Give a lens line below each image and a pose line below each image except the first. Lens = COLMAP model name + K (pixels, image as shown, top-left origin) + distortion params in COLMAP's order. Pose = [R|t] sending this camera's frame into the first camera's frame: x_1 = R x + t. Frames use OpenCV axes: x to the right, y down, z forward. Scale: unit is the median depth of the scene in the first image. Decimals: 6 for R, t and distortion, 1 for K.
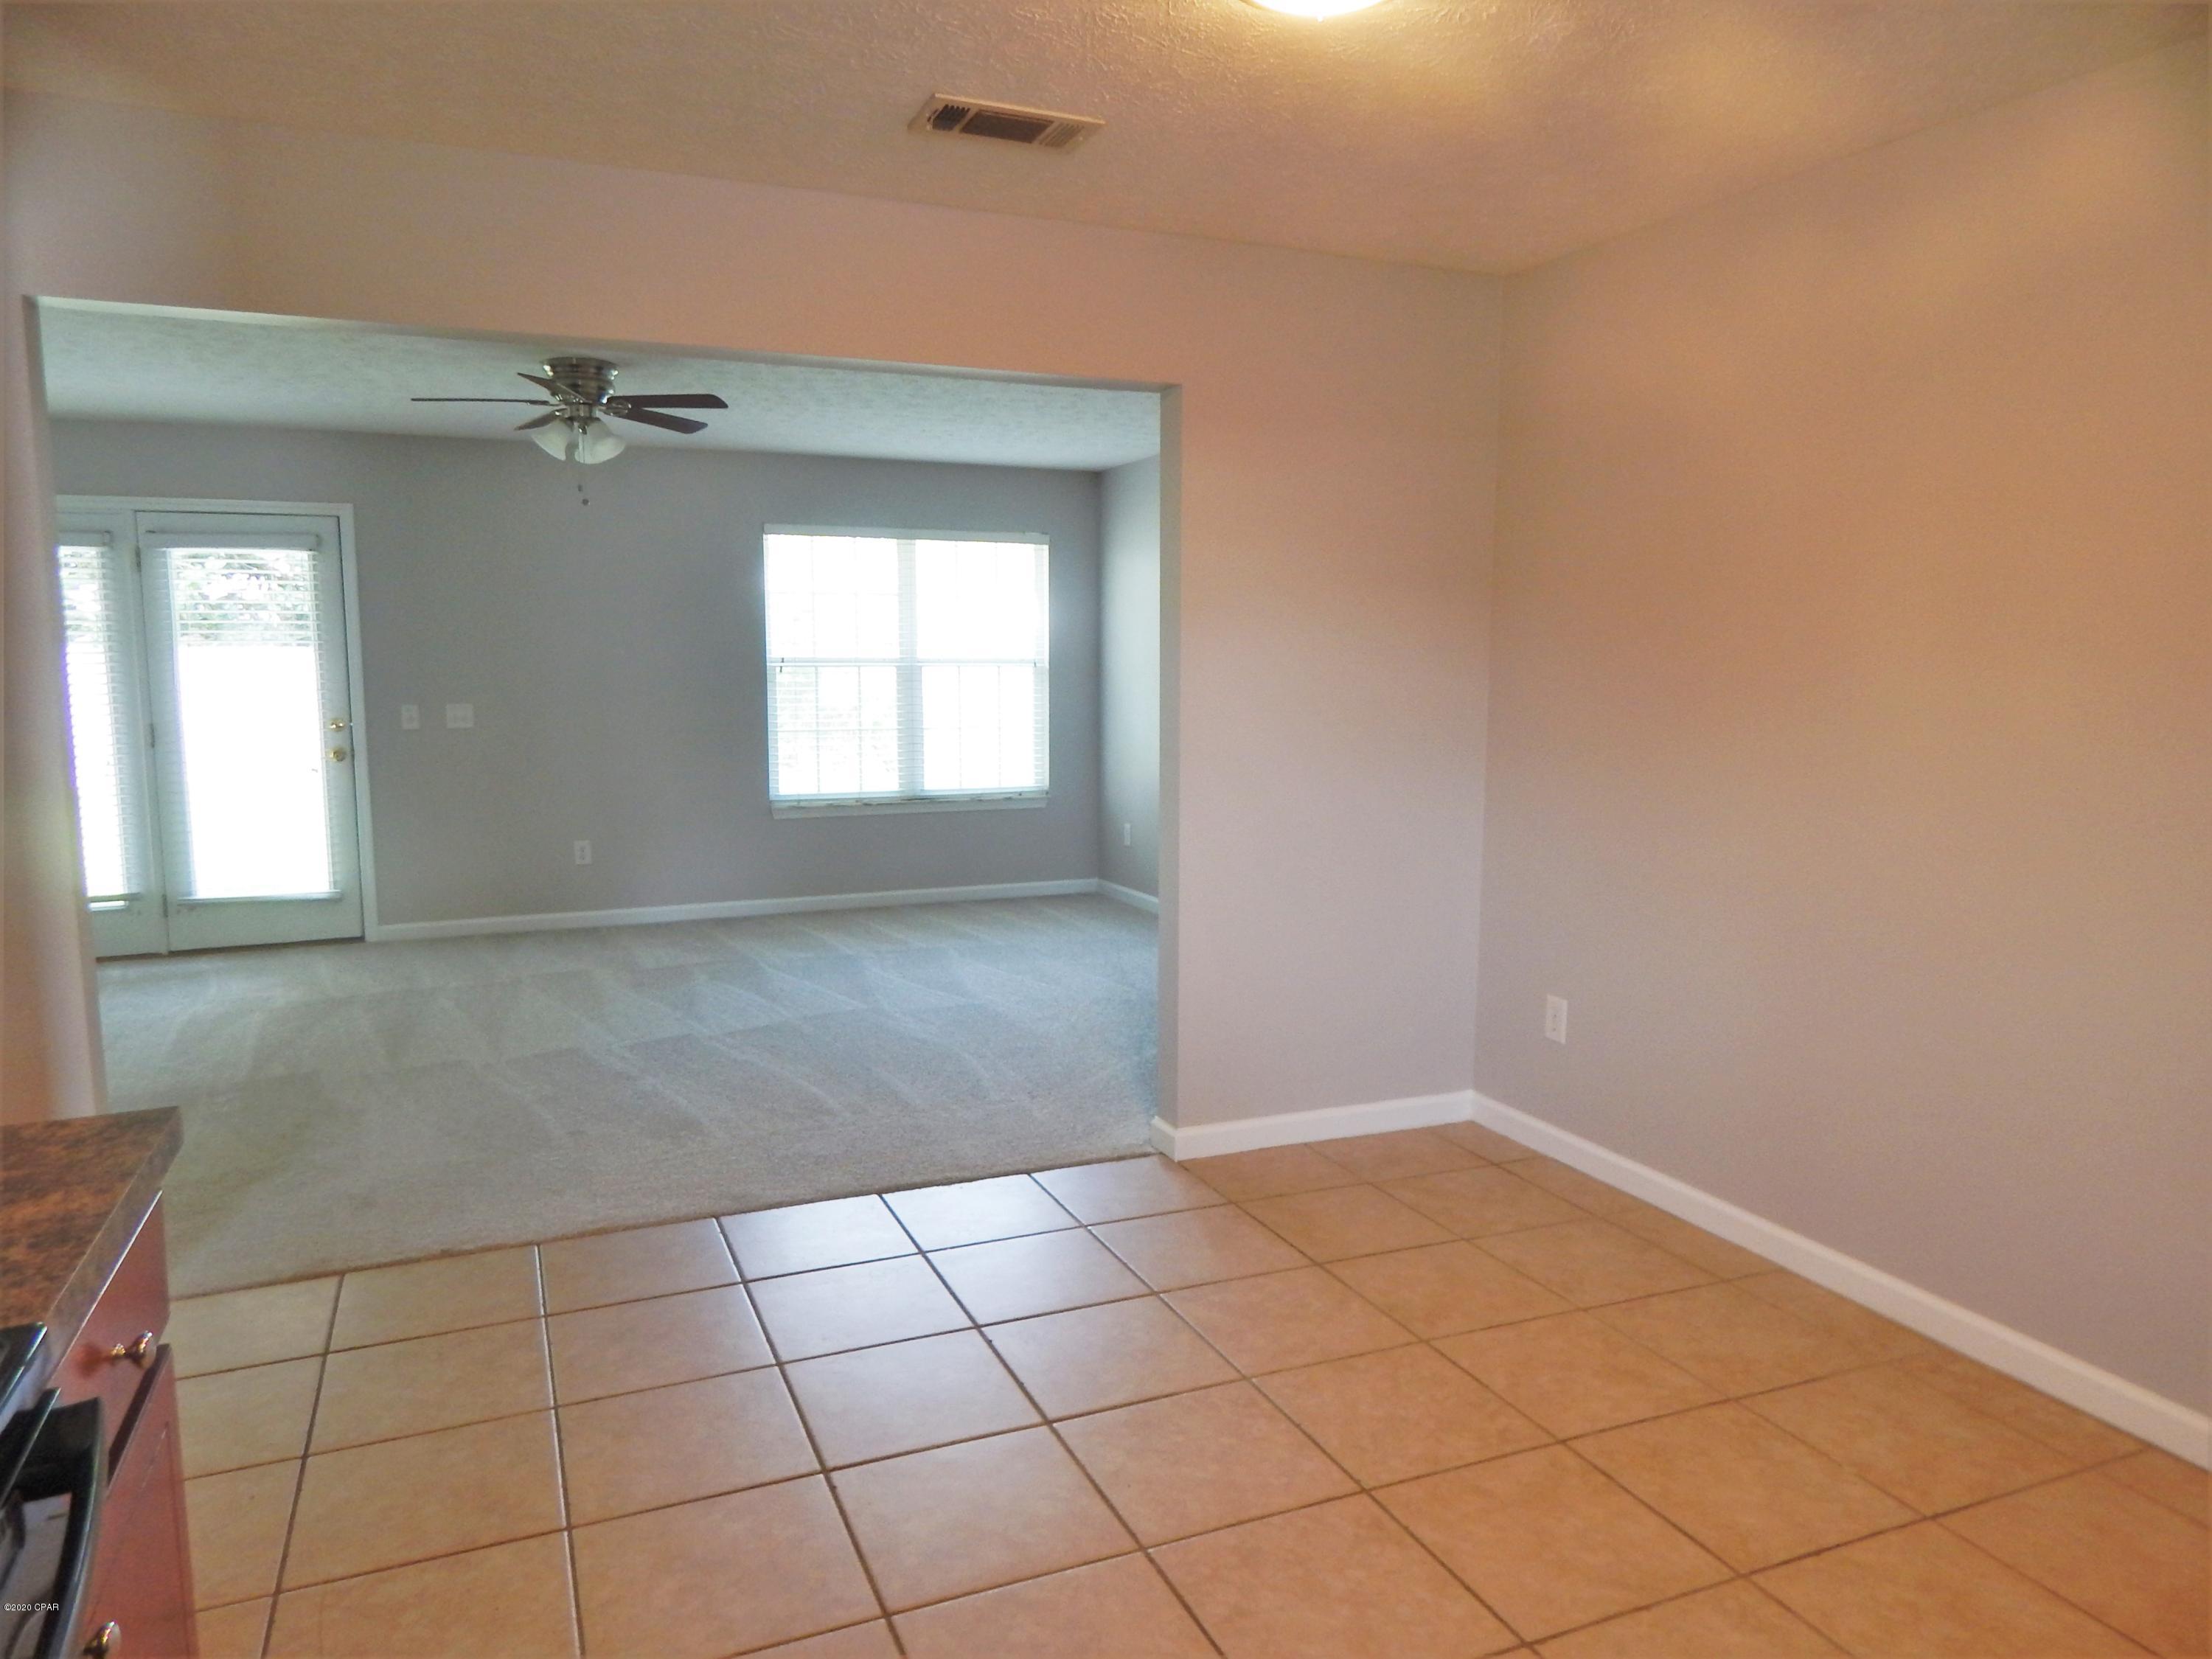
lens RADIAL K [[1495.7, 0, 986.1], [0, 1495.7, 817.7], [0, 0, 1]] dist [0.022862, -0.000204]
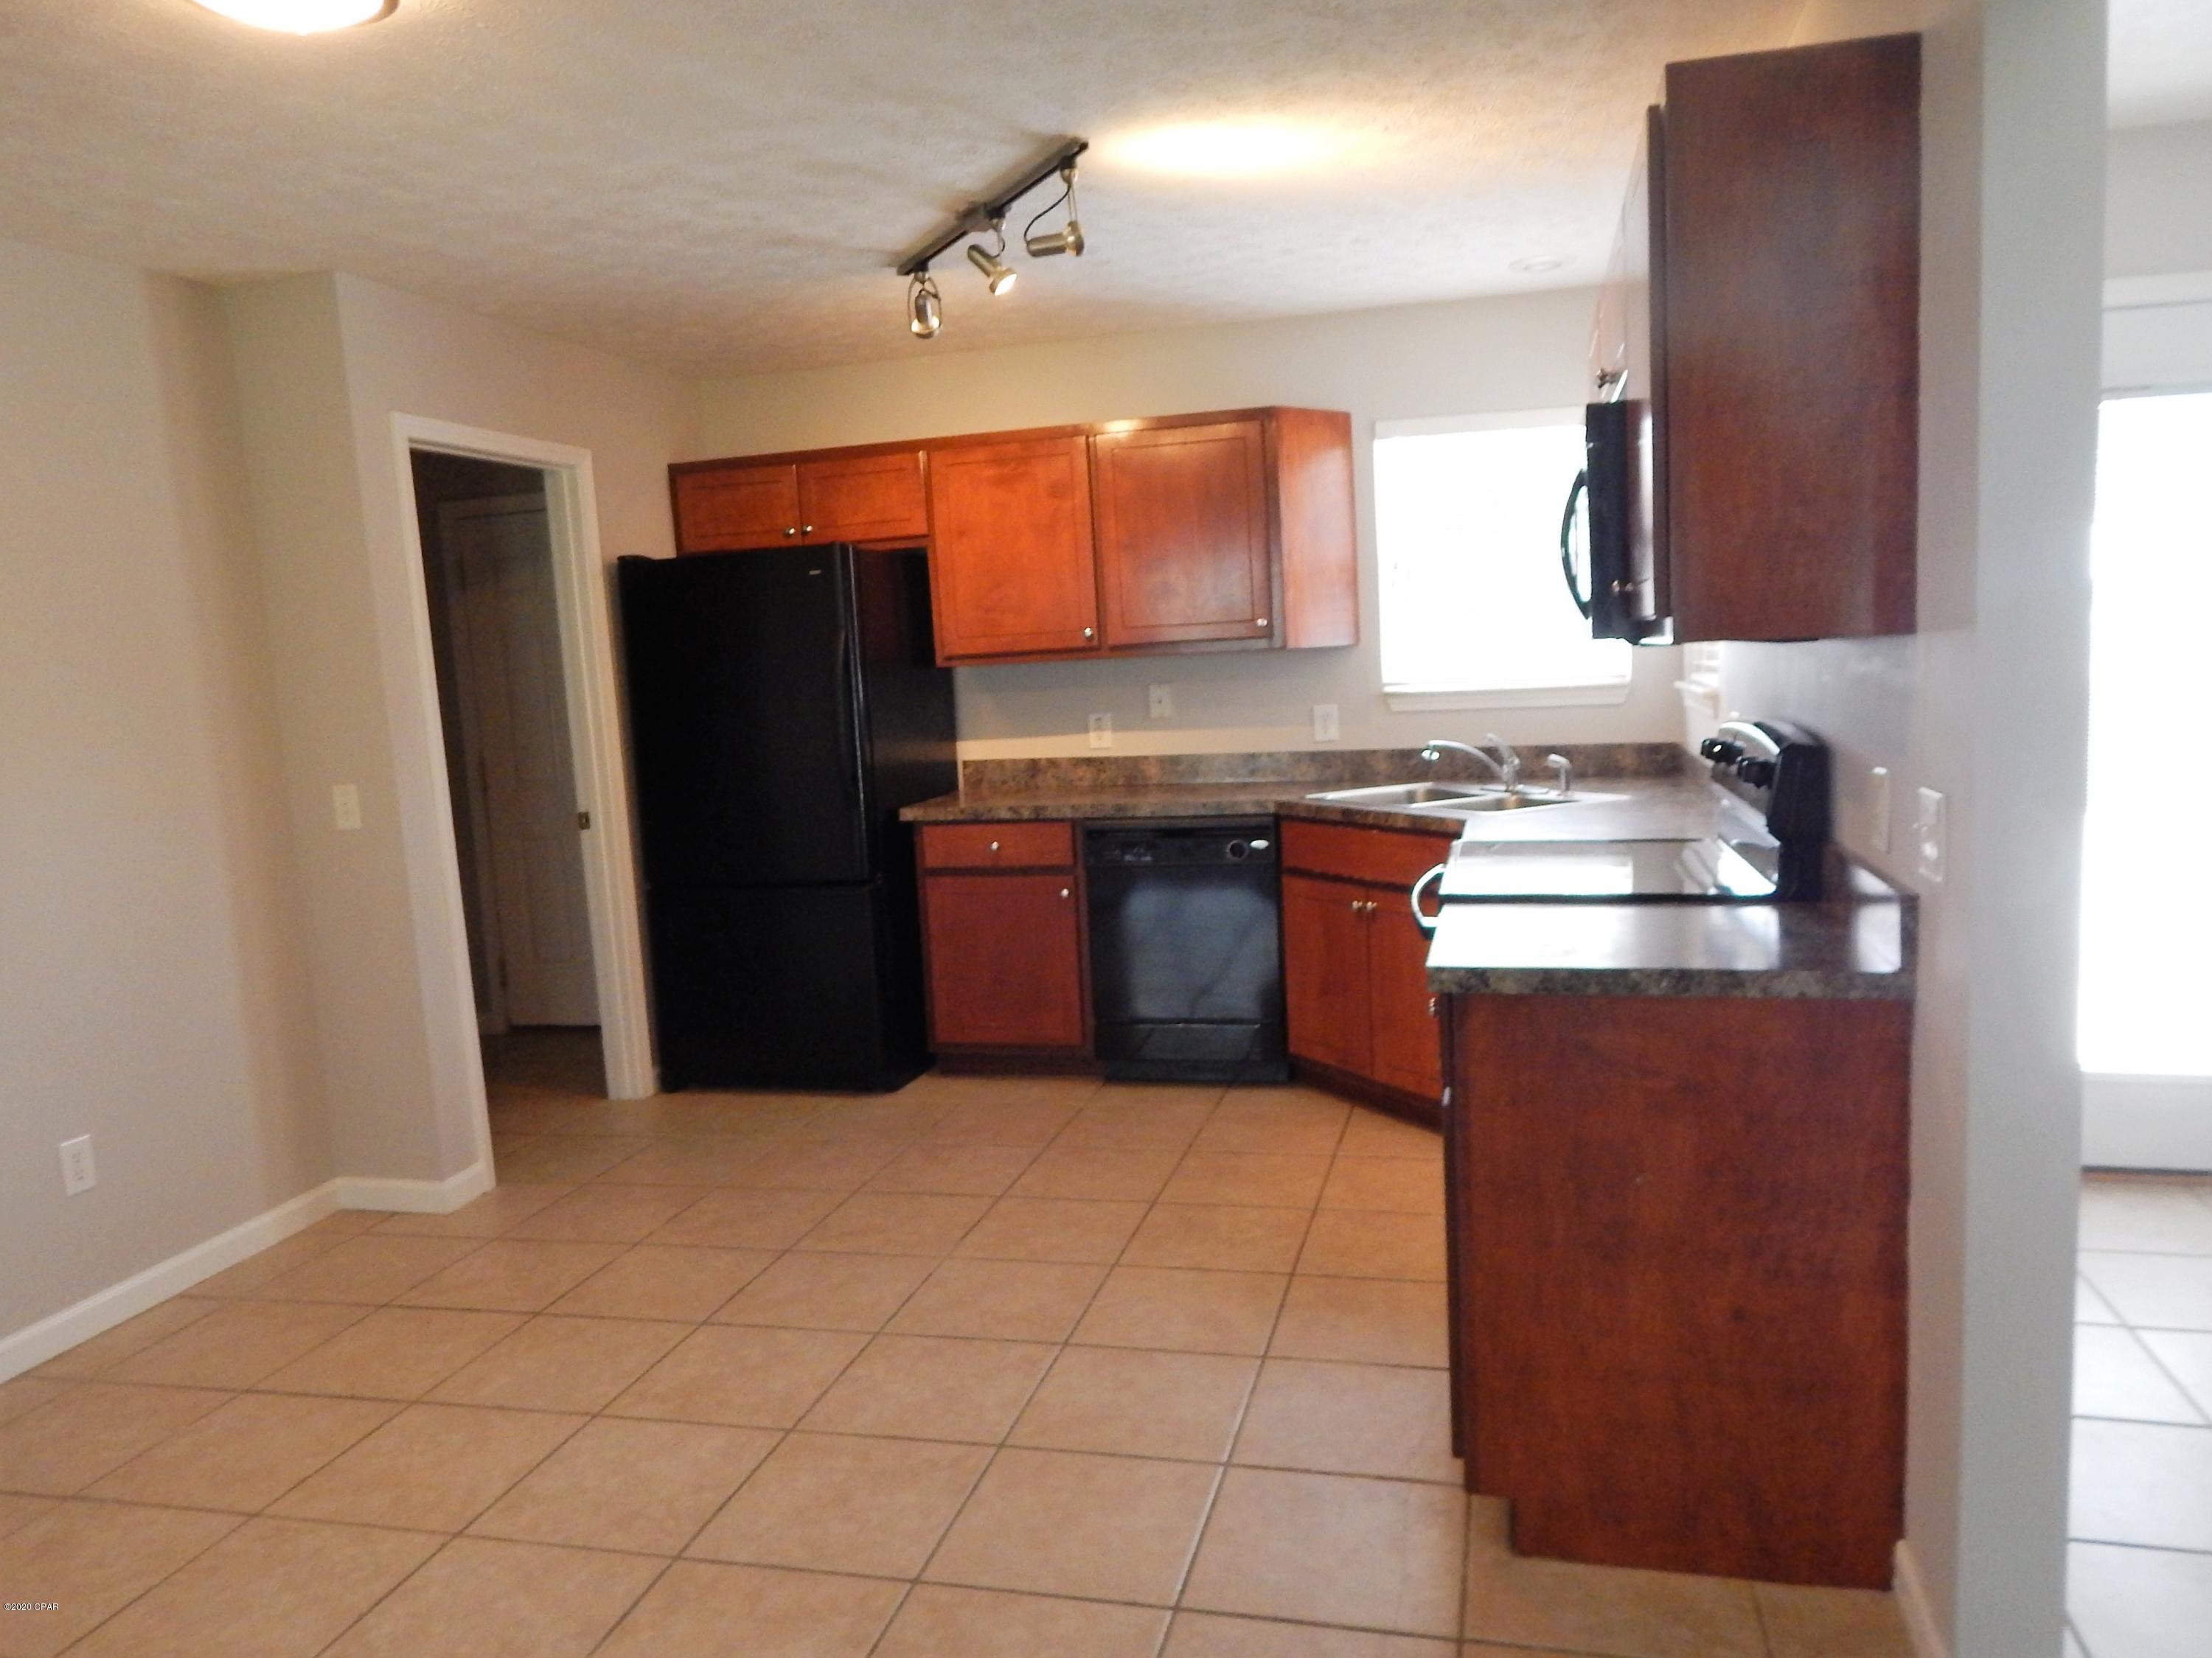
lens RADIAL K [[1593.7, 0, 1113.7], [0, 1593.7, 801.1], [0, 0, 1]] dist [0.006751, -0.000938]
pose [[-0.822360, -0.005552, 0.568941, -0.263491], [0.134452, 0.969735, 0.203803, -0.070056], [-0.552853, 0.244095, -0.796725, 0.545431]]
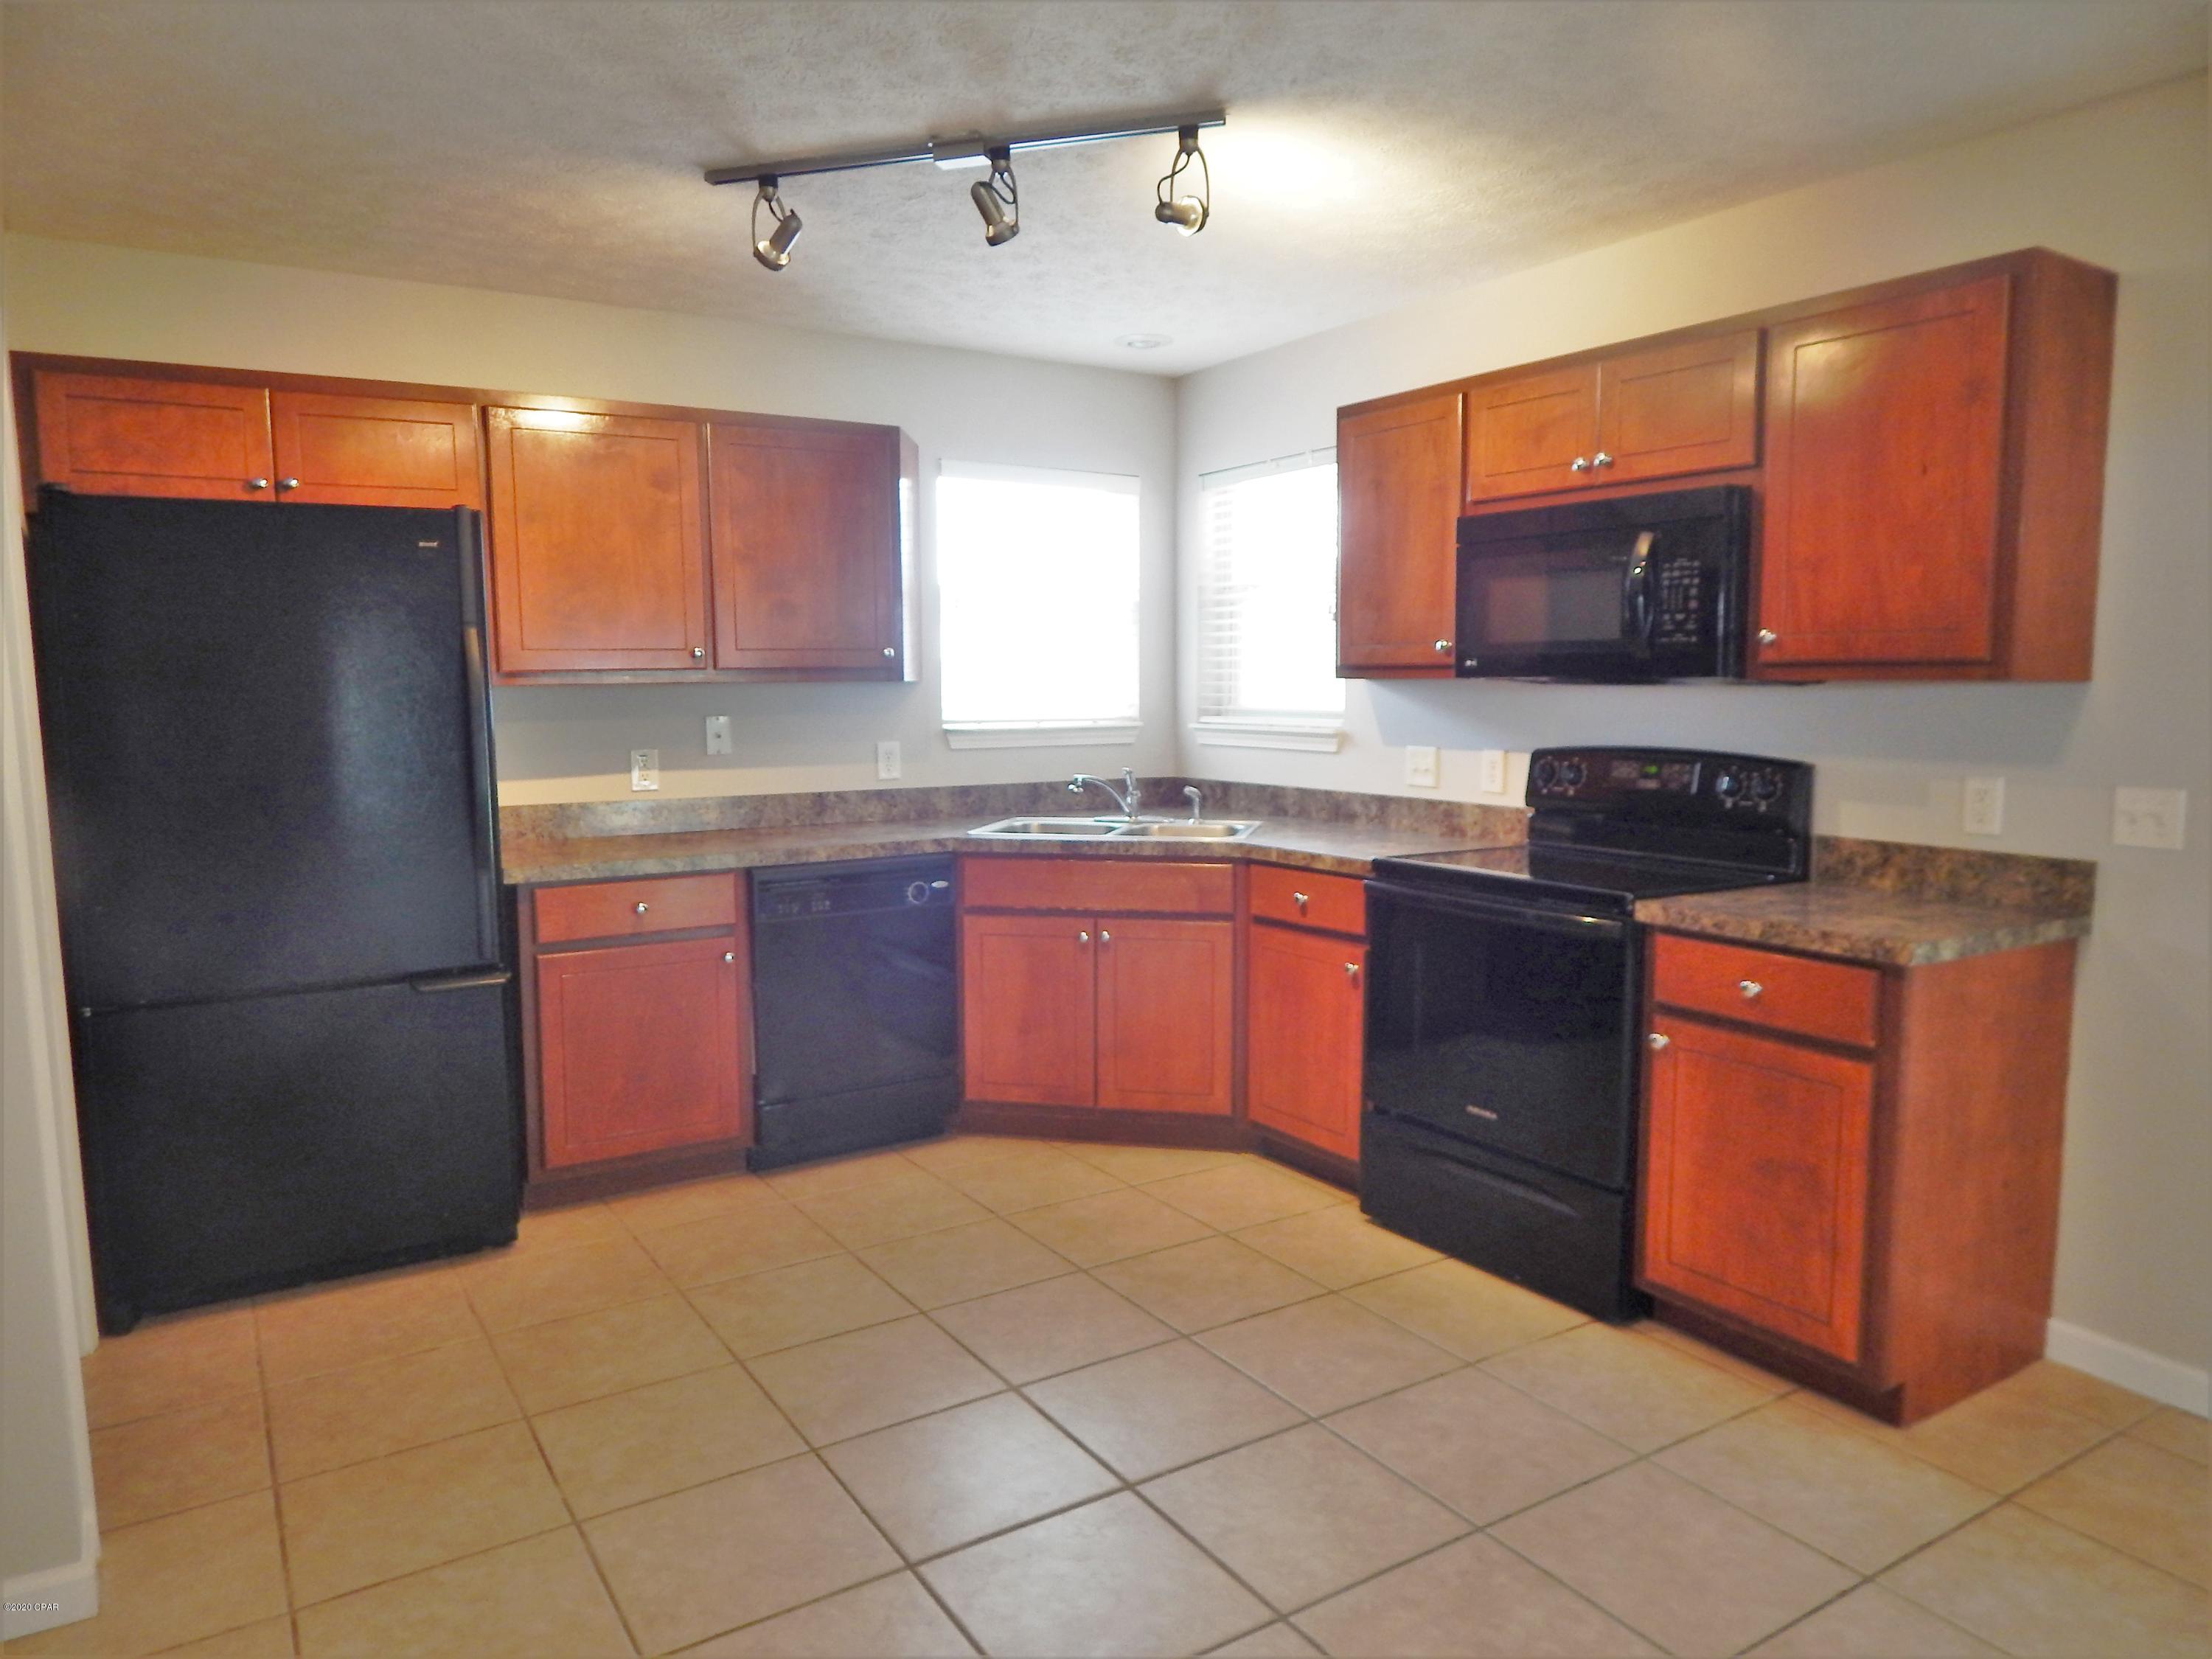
lens RADIAL K [[1472.7, 0, 1108.6], [0, 1472.7, 819.8], [0, 0, 1]] dist [0.020559, -0.002974]
pose [[-0.977265, 0.036970, -0.208772, 0.156373], [-0.012547, 0.972870, 0.231010, -0.068989], [0.211649, 0.228377, -0.950289, 0.547337]]
